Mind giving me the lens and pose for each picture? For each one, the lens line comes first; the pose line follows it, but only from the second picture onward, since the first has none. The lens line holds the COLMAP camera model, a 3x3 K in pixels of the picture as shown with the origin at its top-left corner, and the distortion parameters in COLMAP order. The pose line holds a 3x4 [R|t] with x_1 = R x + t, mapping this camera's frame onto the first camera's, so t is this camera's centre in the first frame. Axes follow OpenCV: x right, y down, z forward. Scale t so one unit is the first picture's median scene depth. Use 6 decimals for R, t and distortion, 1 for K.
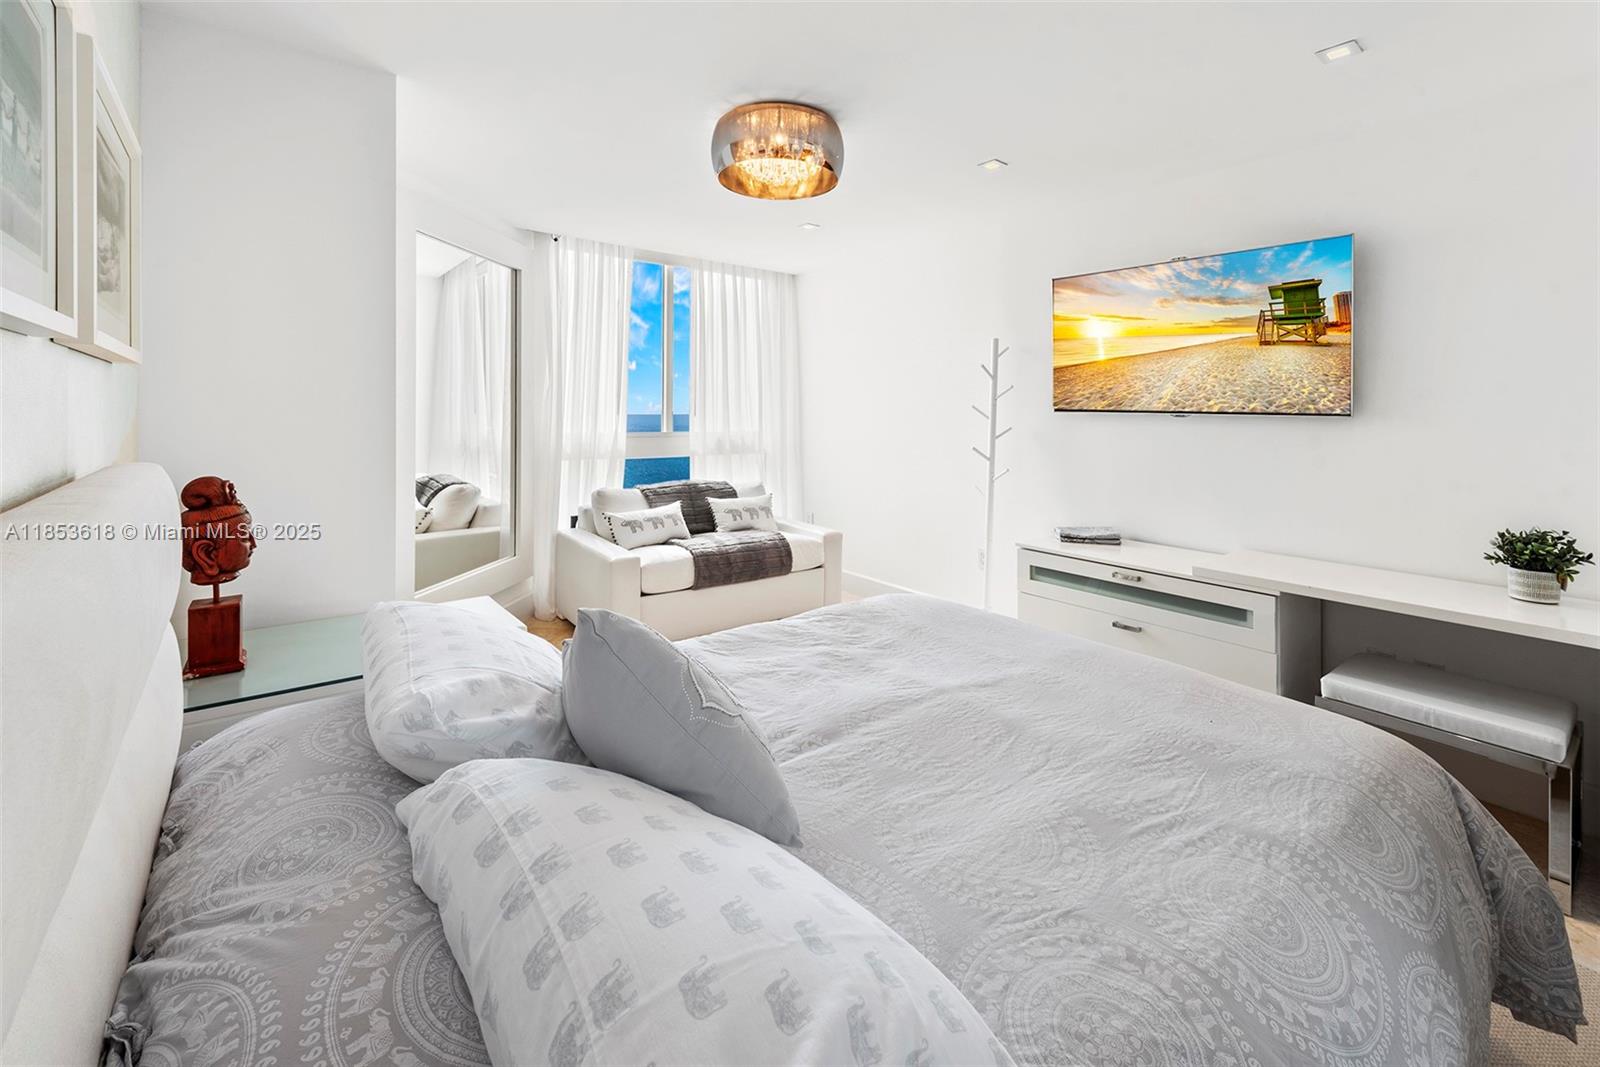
lens RADIAL K [[673.0, 0, 798.4], [0, 673.0, 415.7], [0, 0, 1]] dist [0.002646, 0.000158]
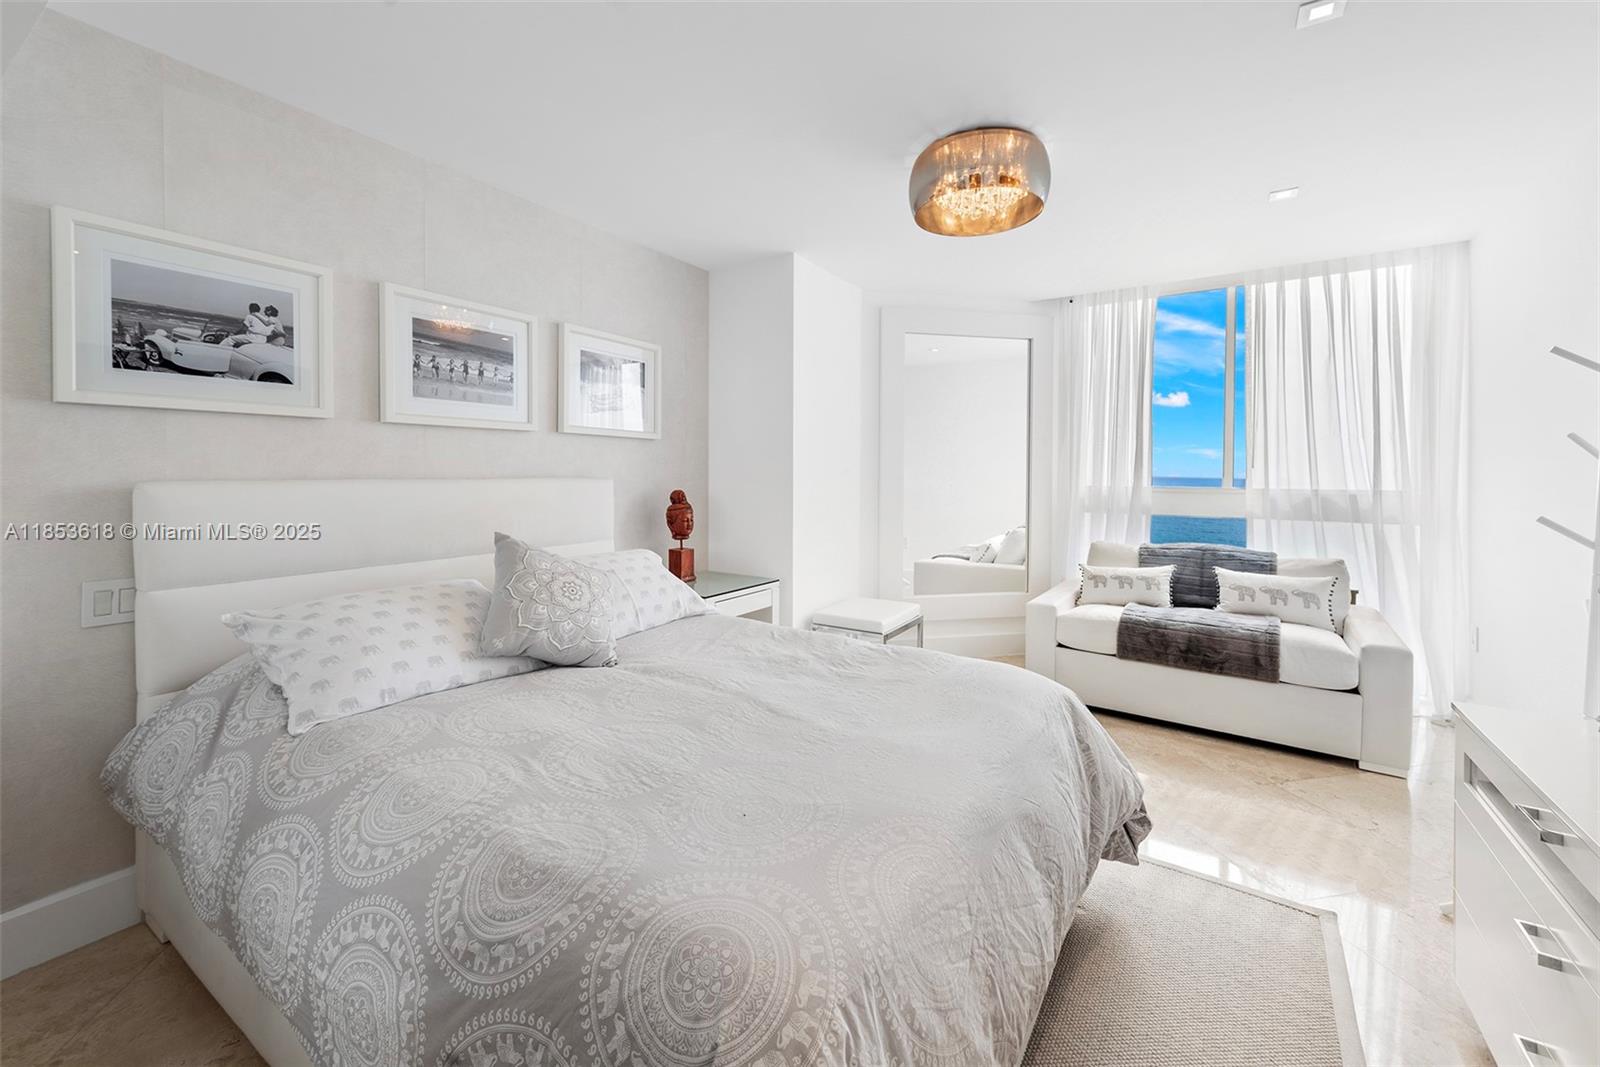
lens RADIAL K [[642.7, 0, 800.2], [0, 642.7, 495.2], [0, 0, 1]] dist [0.001820, 0.000204]
pose [[0.308064, 0.026495, -0.950997, 0.529549], [-0.010215, 0.999647, 0.024542, 0.023537], [0.951311, 0.002154, 0.308226, 0.327965]]
